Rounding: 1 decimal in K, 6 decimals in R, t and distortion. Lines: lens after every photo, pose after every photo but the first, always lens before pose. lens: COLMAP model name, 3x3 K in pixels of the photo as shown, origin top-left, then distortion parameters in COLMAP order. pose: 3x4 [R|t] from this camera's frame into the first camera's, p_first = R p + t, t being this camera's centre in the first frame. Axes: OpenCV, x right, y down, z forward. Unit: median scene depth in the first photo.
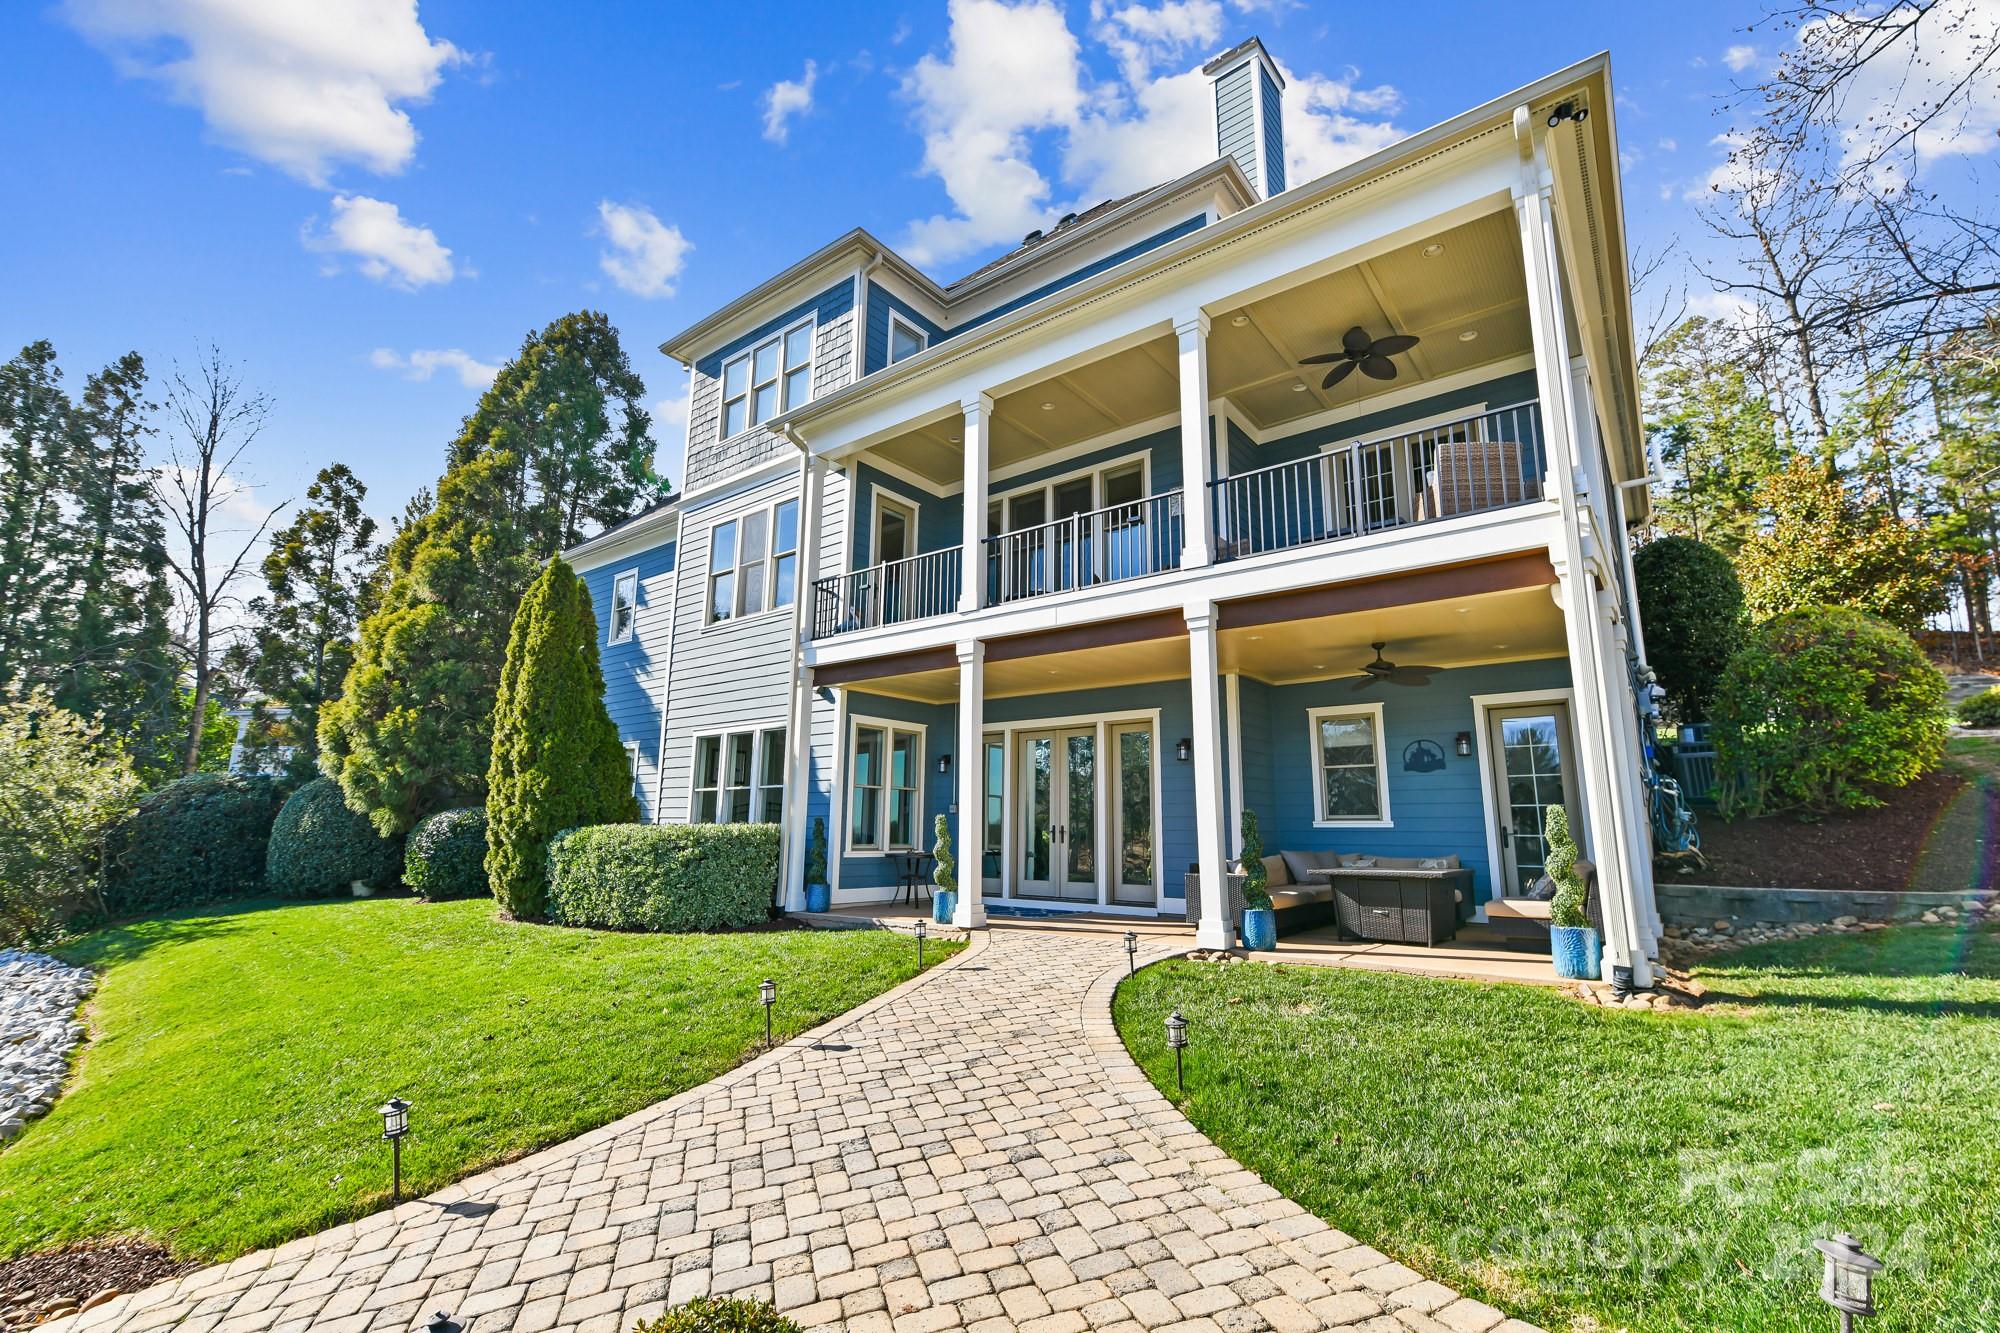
lens RADIAL K [[869.1, 0, 1003.7], [0, 869.1, 667.2], [0, 0, 1]] dist [0.005384, 0.000936]
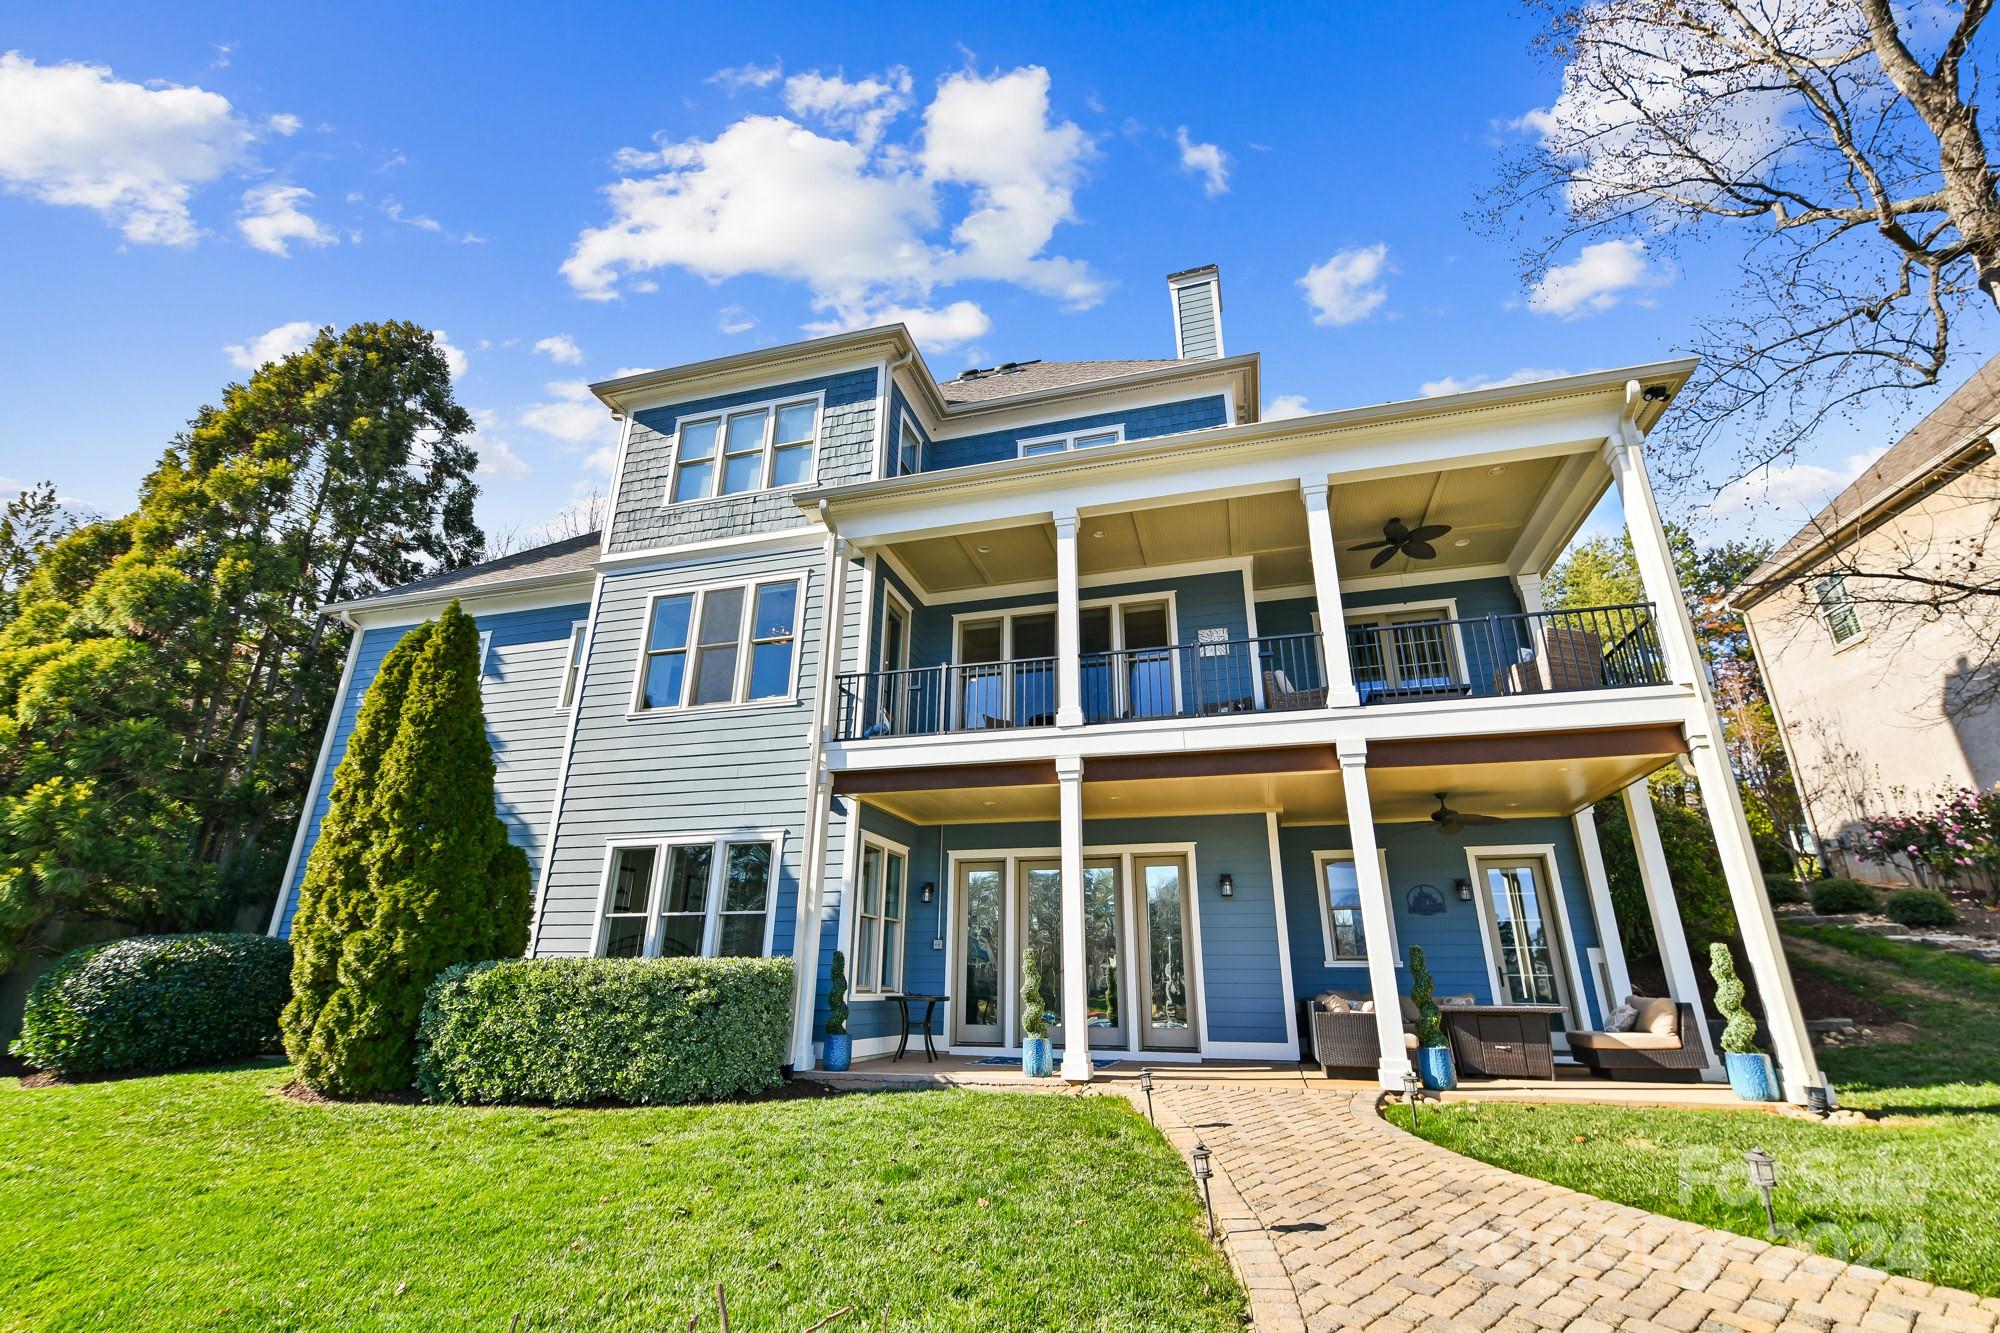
lens RADIAL K [[869.1, 0, 1003.7], [0, 869.1, 667.2], [0, 0, 1]] dist [0.005384, 0.000936]
pose [[0.926674, 0.128461, 0.353233, -0.307329], [-0.070847, 0.982634, -0.171495, 0.027467], [-0.369129, 0.133894, 0.919683, 0.099471]]
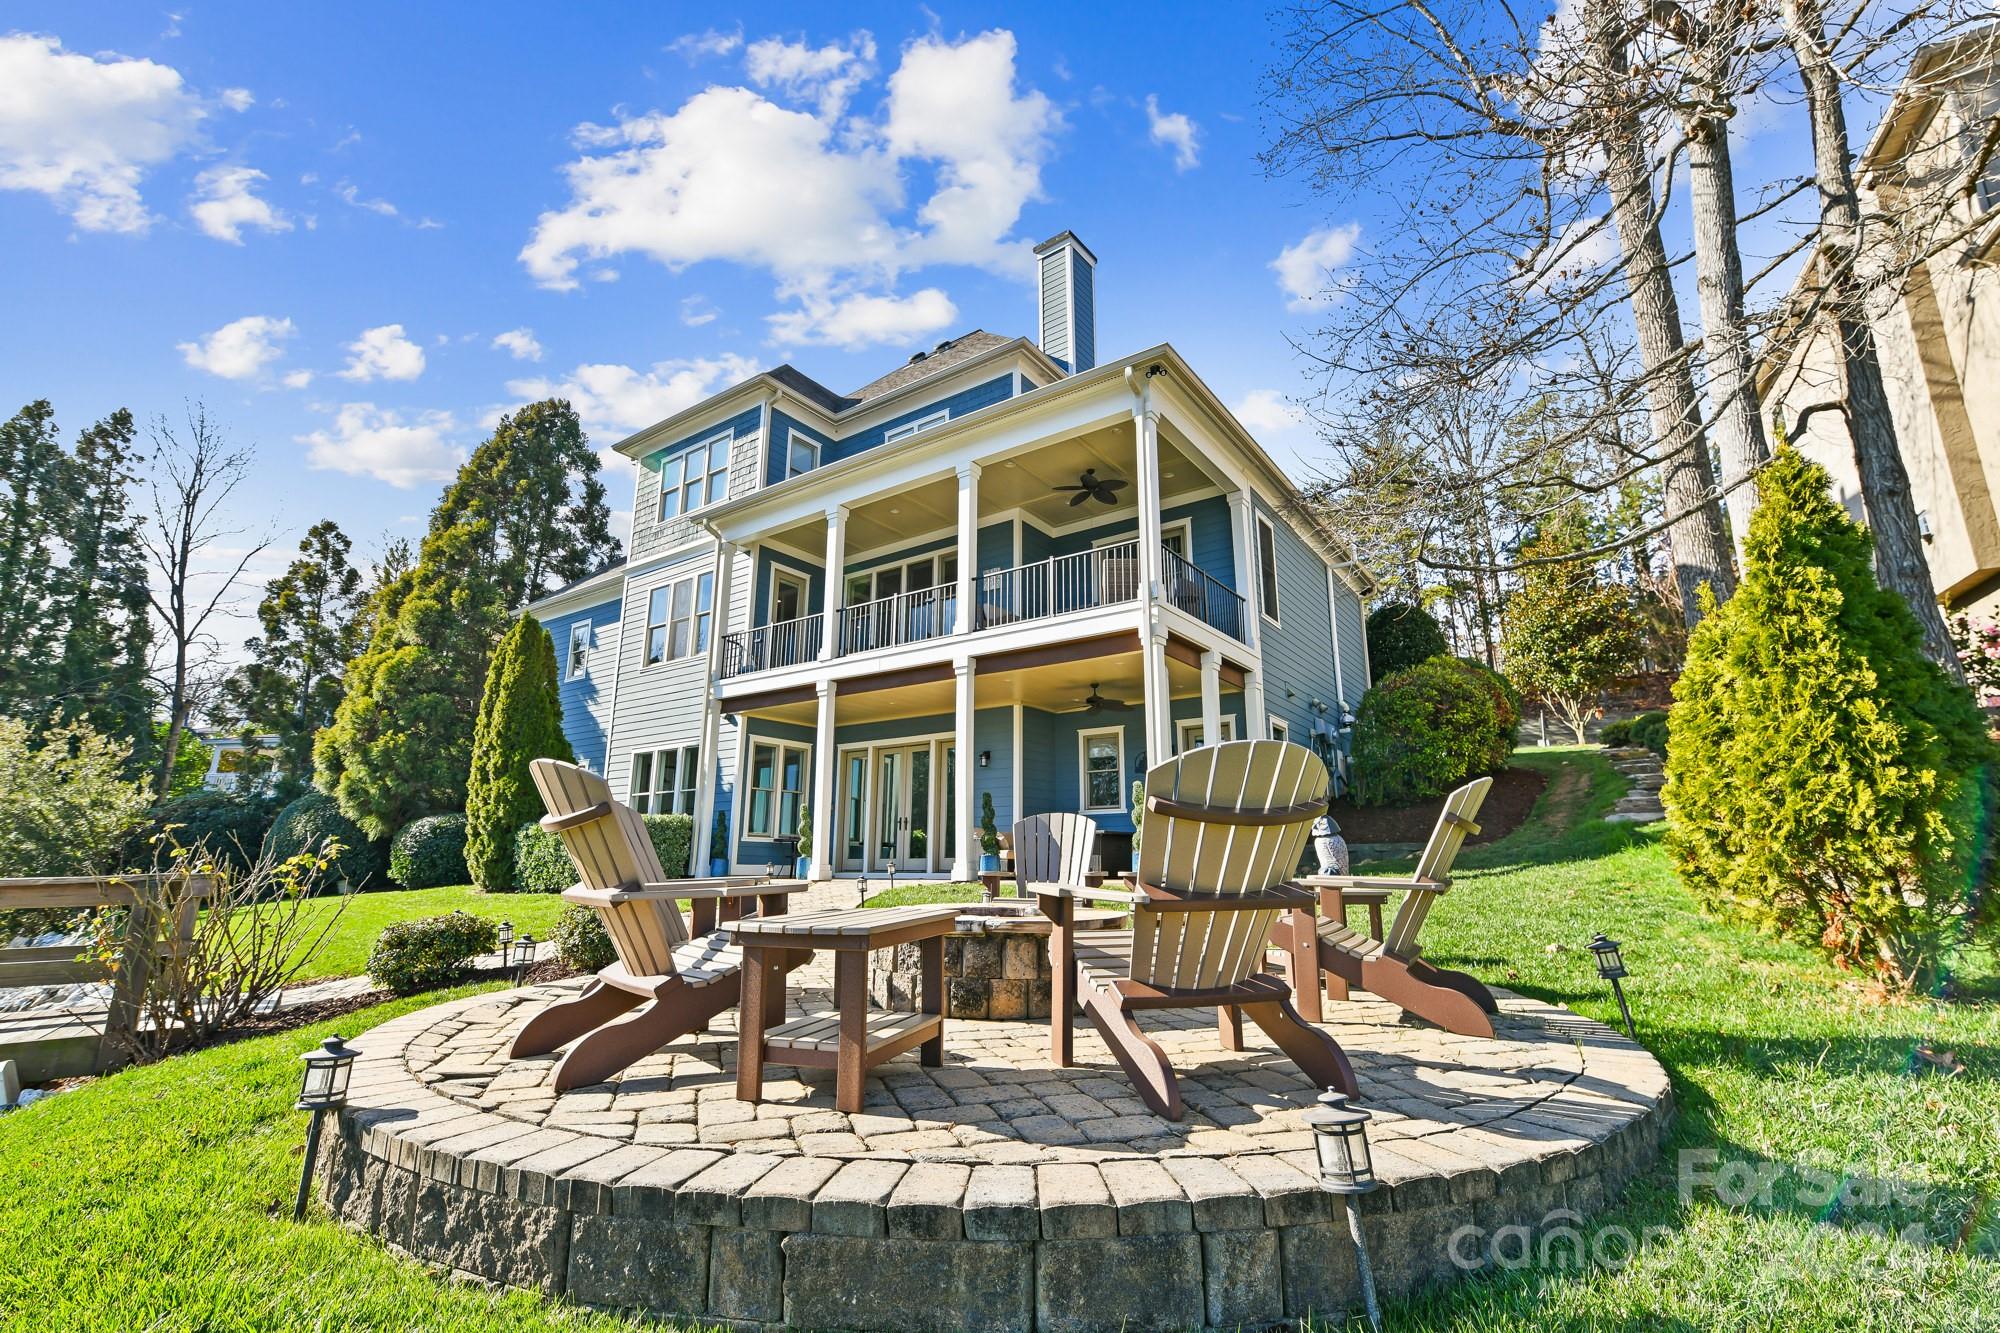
lens RADIAL K [[874.0, 0, 1003.0], [0, 874.0, 666.7], [0, 0, 1]] dist [0.001035, 0.005404]
pose [[0.999199, 0.004201, 0.039802, 0.131736], [-0.002594, 0.999183, -0.040334, 0.002366], [-0.039939, 0.040198, 0.998393, -0.299267]]
